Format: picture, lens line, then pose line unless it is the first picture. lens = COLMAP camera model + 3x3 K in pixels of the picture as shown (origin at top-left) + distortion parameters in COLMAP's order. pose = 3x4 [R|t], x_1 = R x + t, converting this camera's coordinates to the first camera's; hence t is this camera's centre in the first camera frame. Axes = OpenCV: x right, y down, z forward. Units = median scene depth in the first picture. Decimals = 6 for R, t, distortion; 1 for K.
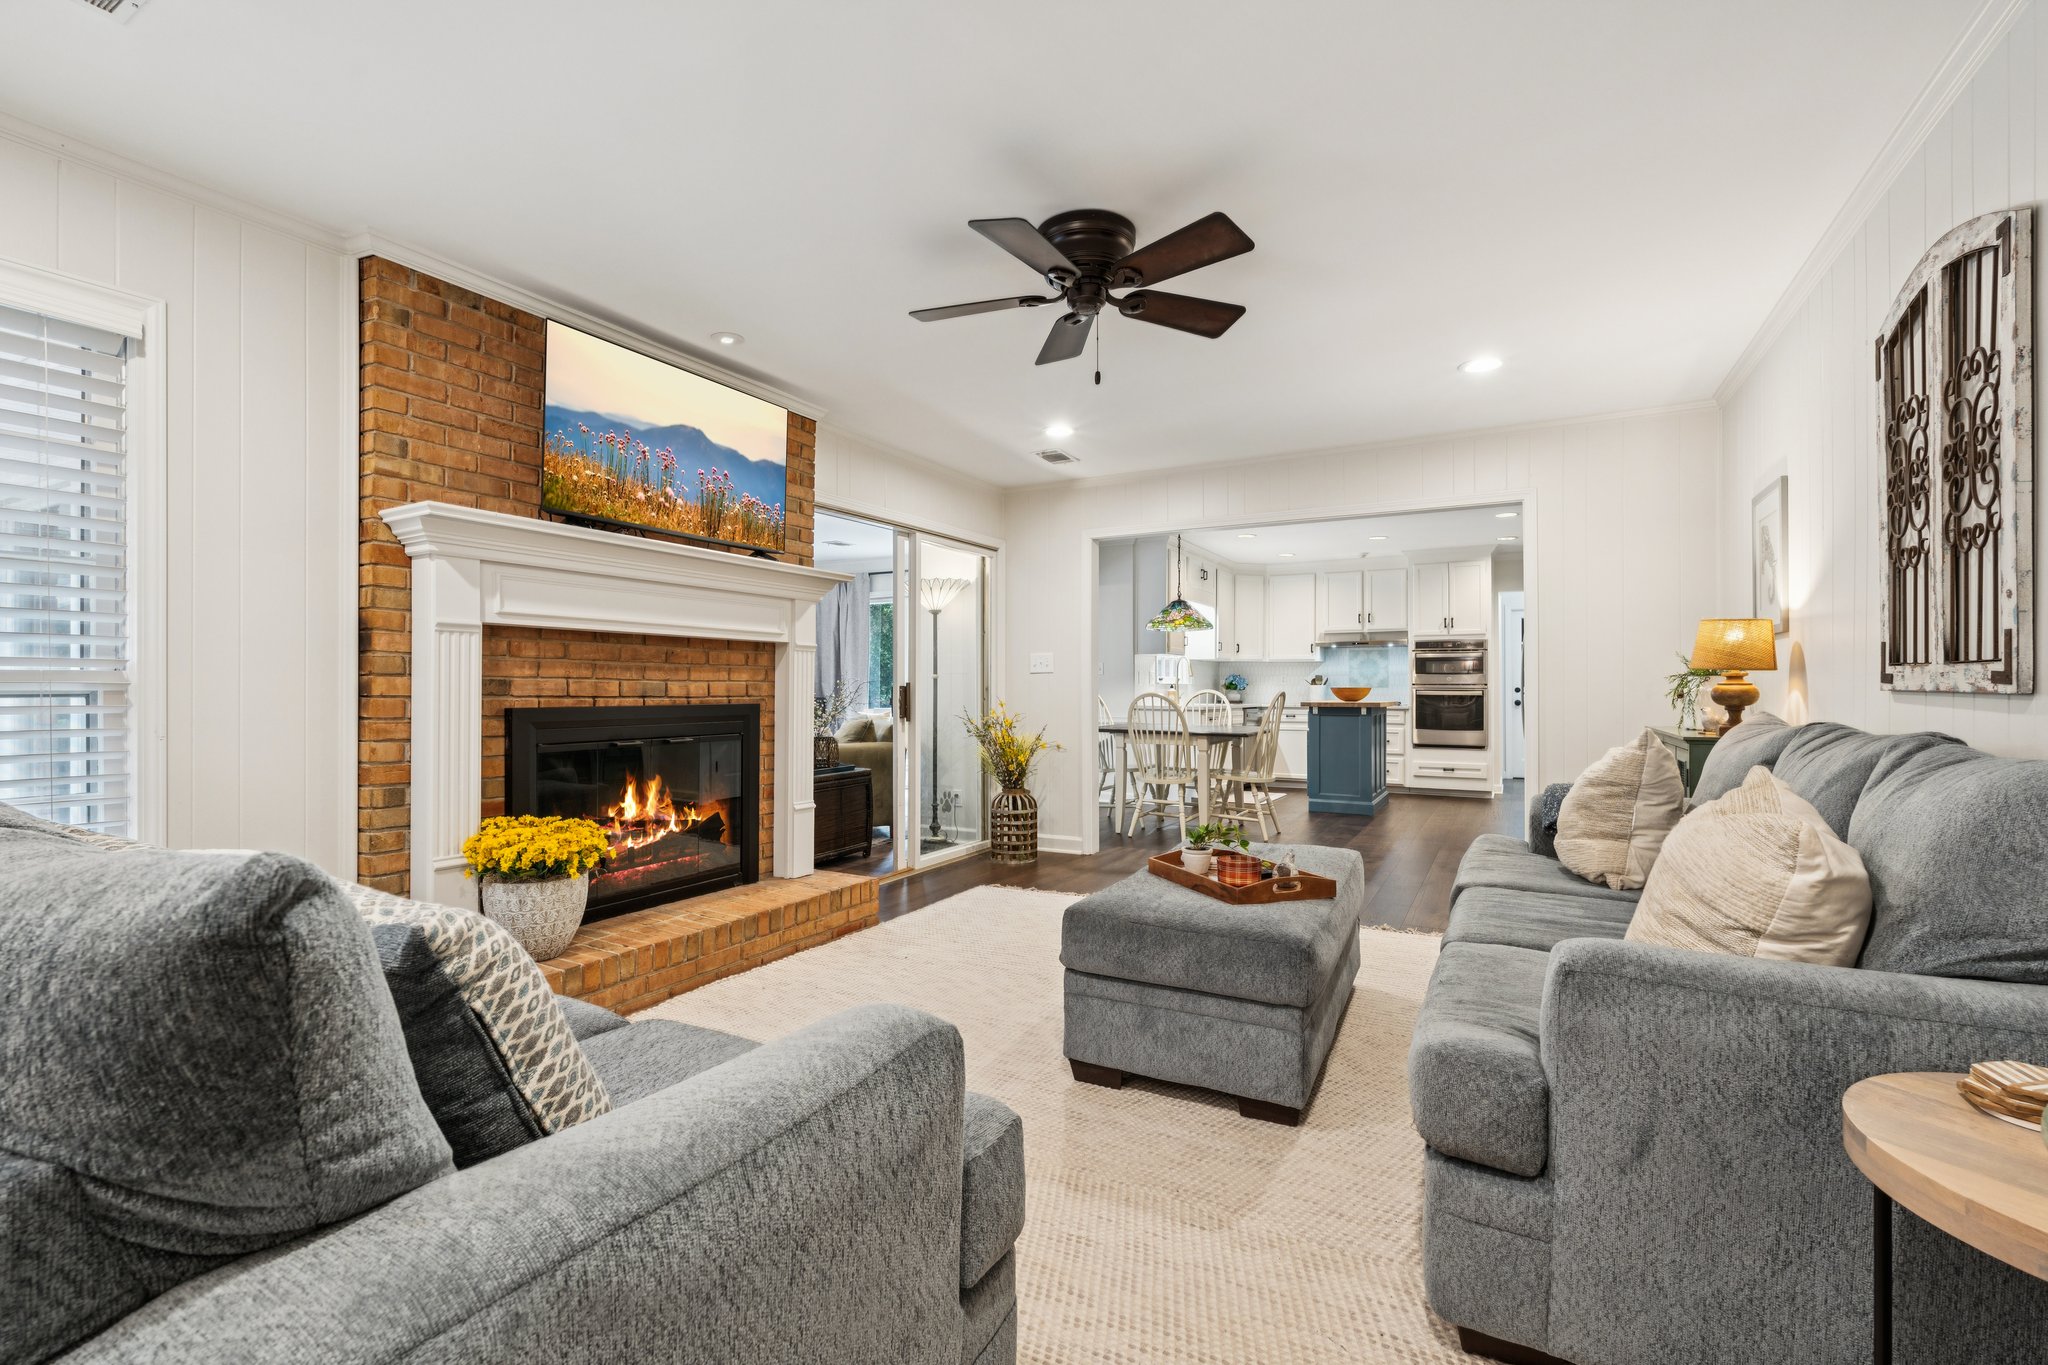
lens RADIAL K [[886.3, 0, 1024.4], [0, 886.3, 671.6], [0, 0, 1]] dist [-0.002865, -0.000177]
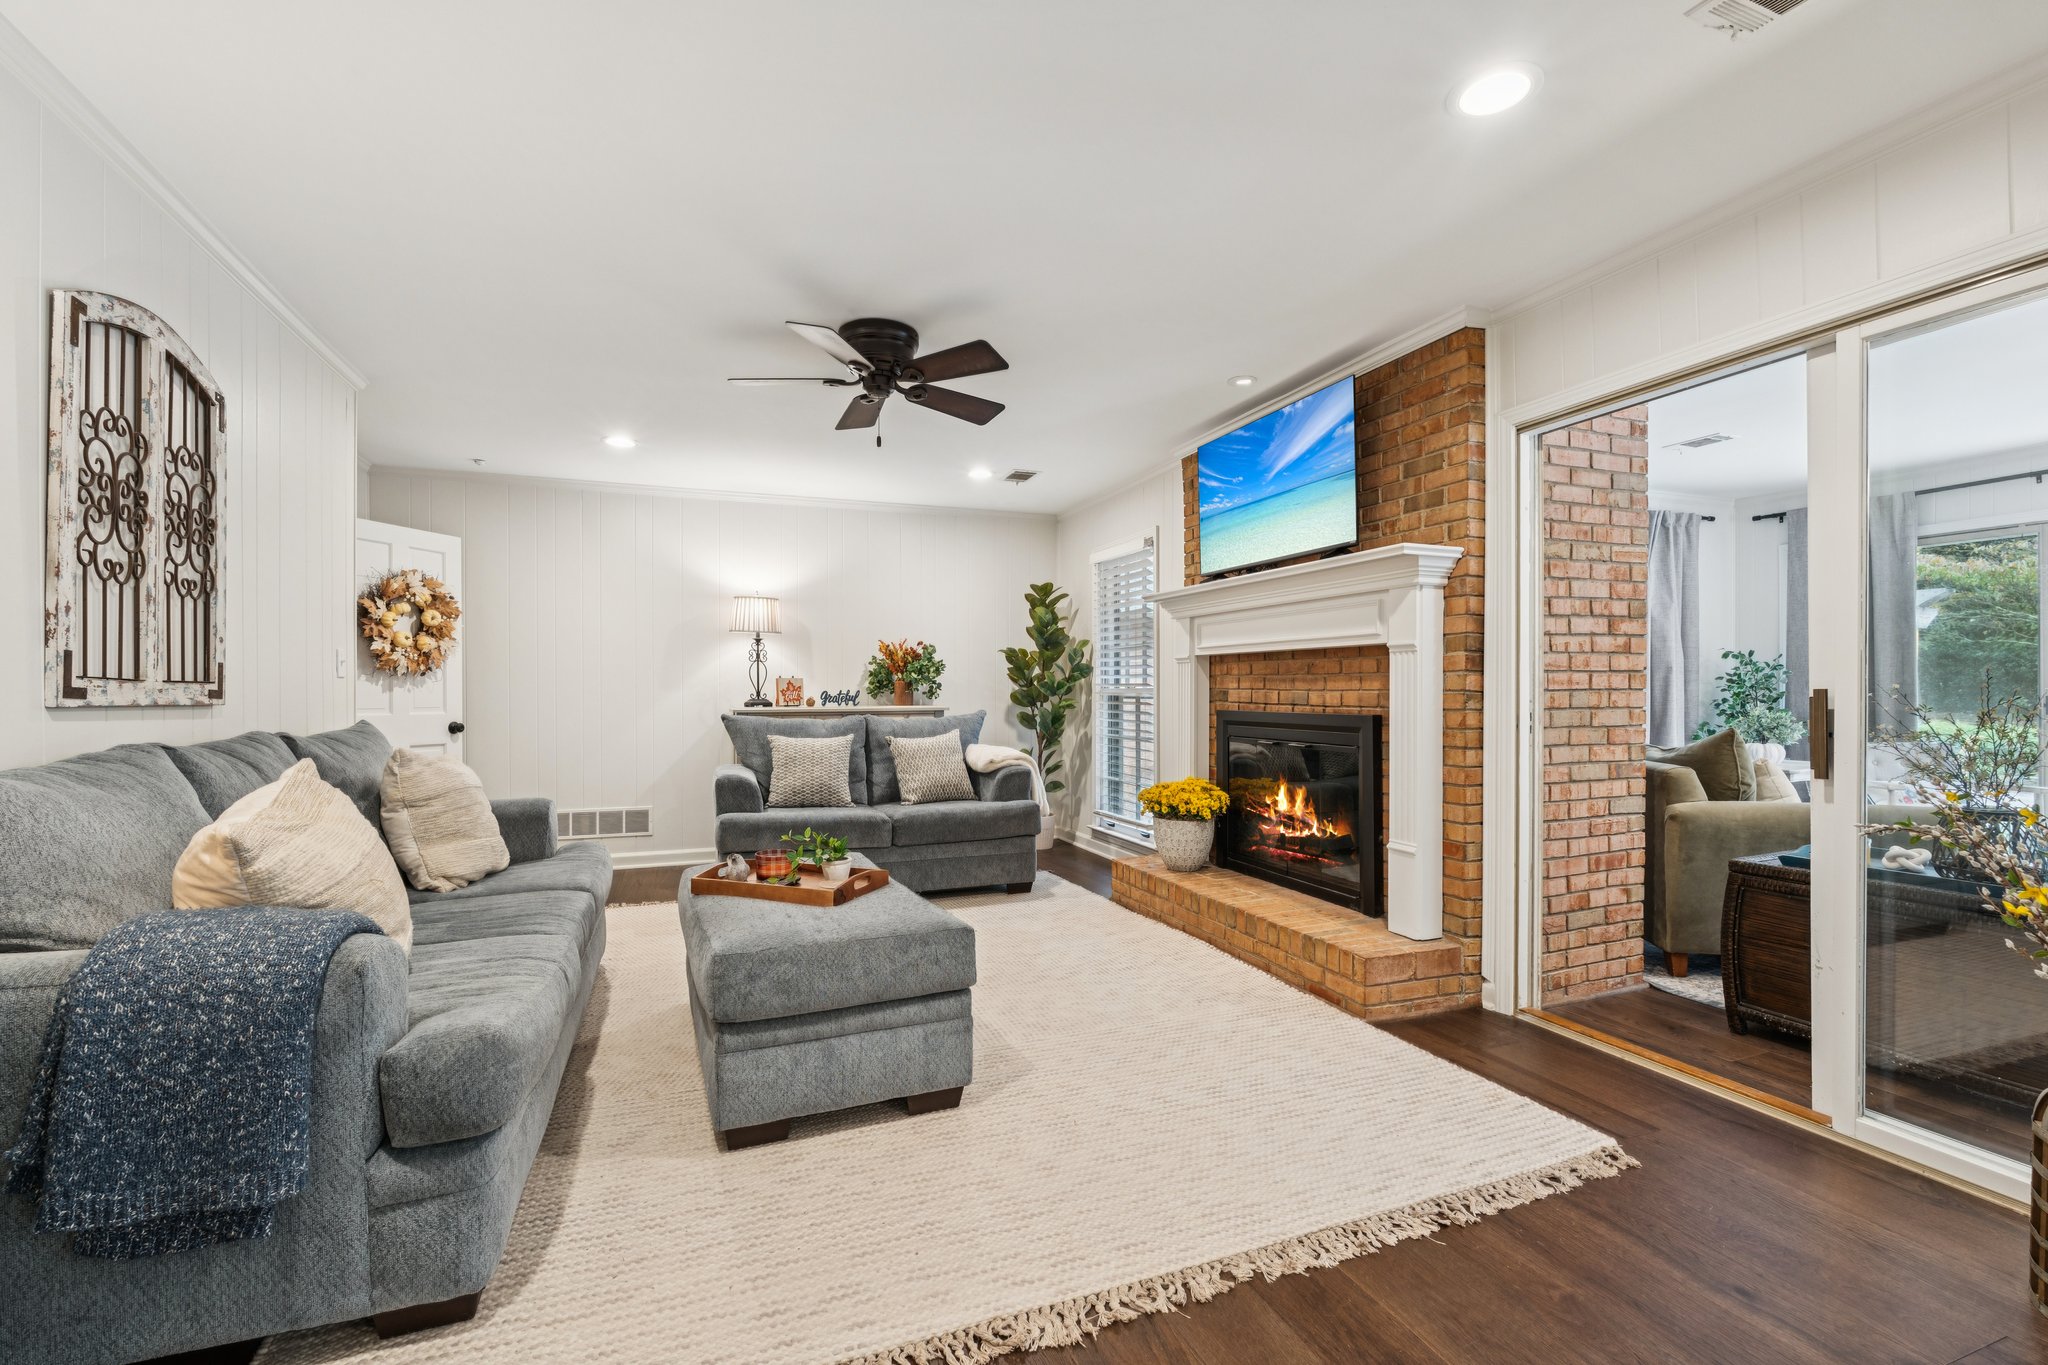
lens RADIAL K [[893.7, 0, 1027.2], [0, 893.7, 693.0], [0, 0, 1]] dist [-0.000814, 0.000325]
pose [[-0.638946, 0.002009, -0.769249, 0.700026], [0.015021, 0.999839, -0.009865, 0.019983], [0.769105, -0.017858, -0.638873, 1.517616]]
